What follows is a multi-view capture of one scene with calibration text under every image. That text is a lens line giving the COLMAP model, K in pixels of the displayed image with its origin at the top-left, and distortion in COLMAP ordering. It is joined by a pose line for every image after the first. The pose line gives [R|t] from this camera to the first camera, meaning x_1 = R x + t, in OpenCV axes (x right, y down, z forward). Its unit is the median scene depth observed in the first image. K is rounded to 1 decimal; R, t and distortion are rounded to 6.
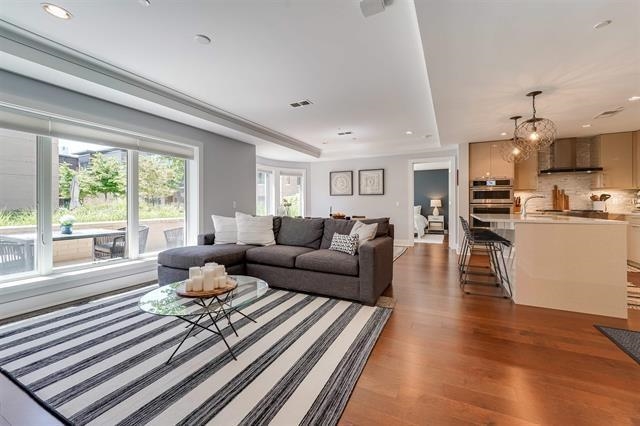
lens RADIAL K [[263.8, 0, 324.4], [0, 263.8, 204.5], [0, 0, 1]] dist [-0.001122, -0.000263]
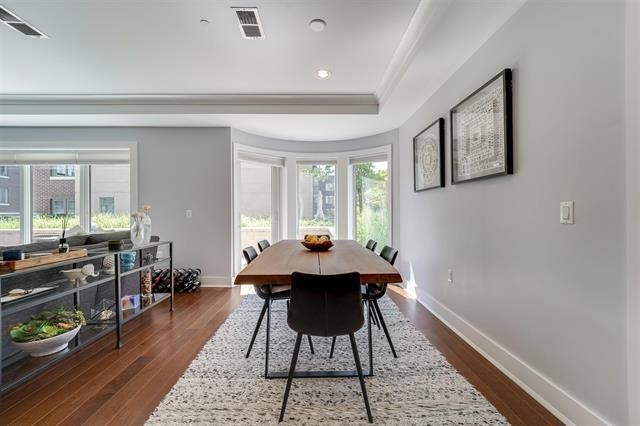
lens RADIAL K [[267.5, 0, 312.7], [0, 267.5, 213.4], [0, 0, 1]] dist [-0.002410, -0.000314]
pose [[0.448491, -0.002265, -0.893785, 0.387917], [0.002533, 0.999996, -0.001263, 0.000237], [0.893784, -0.001698, 0.448495, 0.761670]]
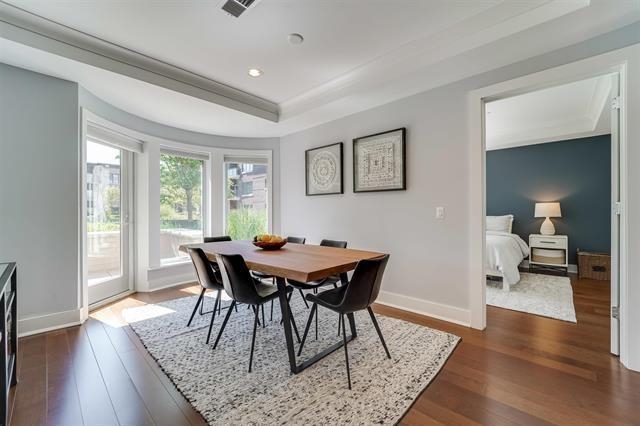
lens RADIAL K [[270.5, 0, 322.6], [0, 270.5, 214.0], [0, 0, 1]] dist [-0.000560, -0.000518]
pose [[0.960870, -0.002176, -0.276990, 0.230437], [0.003080, 0.999991, 0.002829, -0.000368], [0.276982, -0.003571, 0.960869, 0.580190]]
